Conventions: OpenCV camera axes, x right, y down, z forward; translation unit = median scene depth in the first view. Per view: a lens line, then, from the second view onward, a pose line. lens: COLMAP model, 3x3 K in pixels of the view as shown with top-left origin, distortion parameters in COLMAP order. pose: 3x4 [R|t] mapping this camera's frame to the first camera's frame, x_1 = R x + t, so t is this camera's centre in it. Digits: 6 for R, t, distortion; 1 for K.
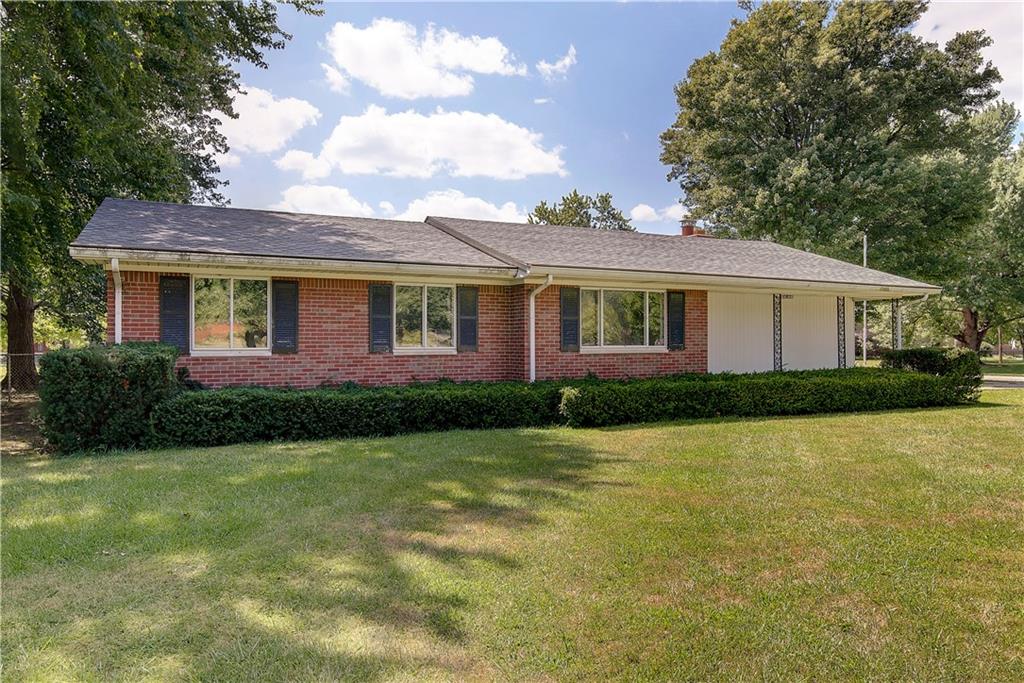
lens RADIAL K [[689.9, 0, 513.2], [0, 689.9, 341.1], [0, 0, 1]] dist [0.020521, 0.000319]
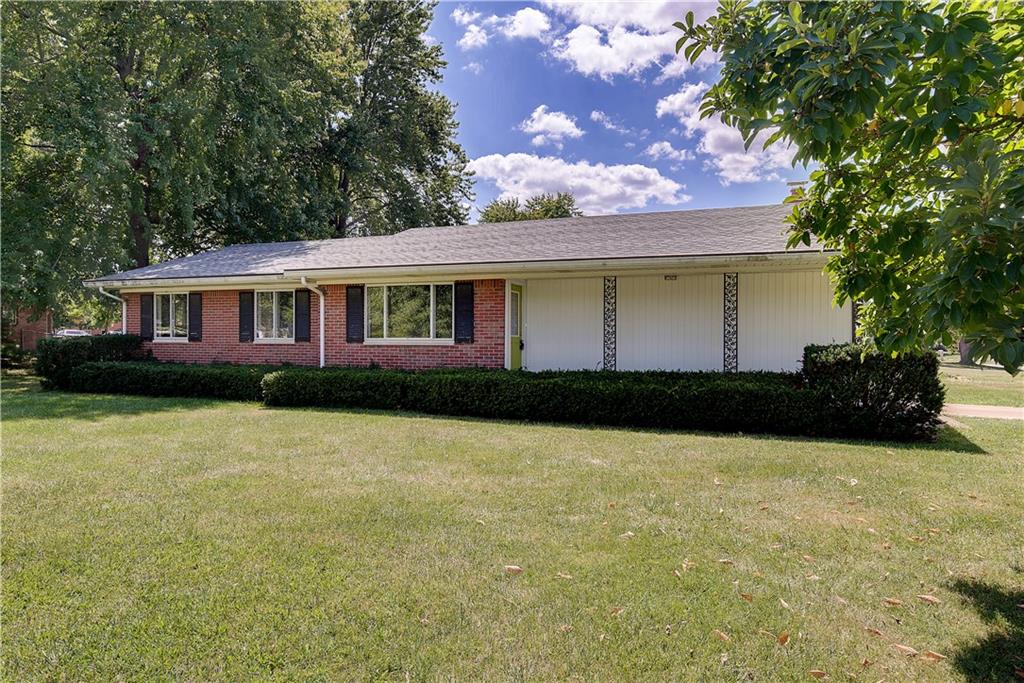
lens RADIAL K [[652.2, 0, 508.8], [0, 652.2, 337.4], [0, 0, 1]] dist [-0.008768, -0.001394]
pose [[0.690237, 0.004761, -0.723568, 0.998869], [-0.003982, 0.999988, 0.002781, 0.002498], [0.723573, 0.000962, 0.690247, 0.439873]]
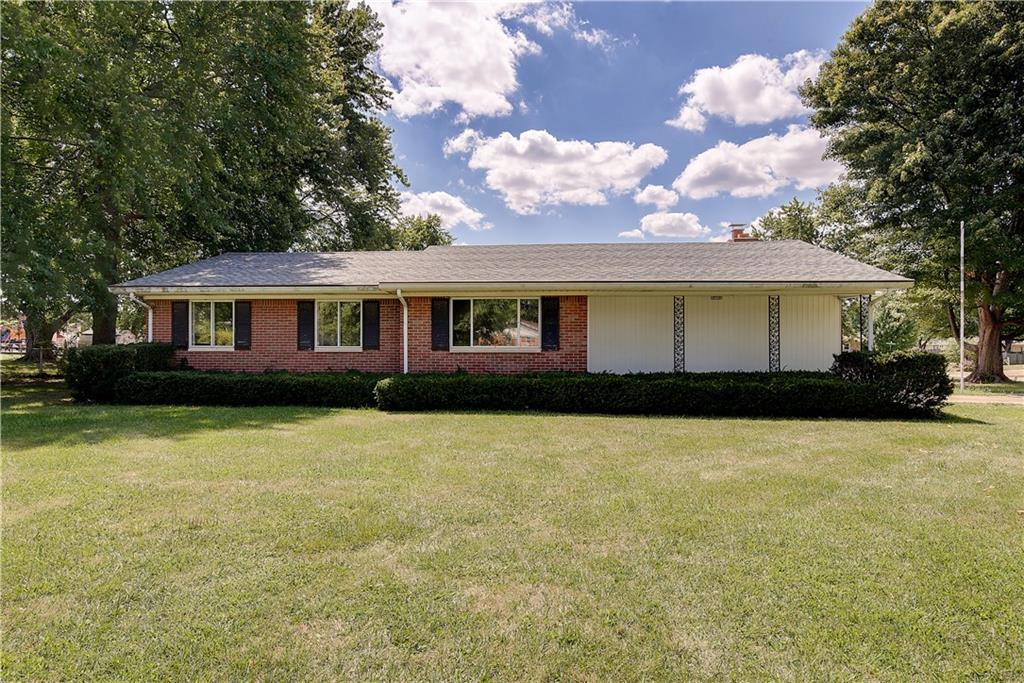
lens RADIAL K [[571.8, 0, 506.4], [0, 571.8, 342.6], [0, 0, 1]] dist [-0.001283, -0.001047]
pose [[0.868942, 0.001711, -0.494911, 0.670491], [-0.002700, 0.999996, -0.001284, 0.001943], [0.494907, 0.002453, 0.868942, 0.172685]]
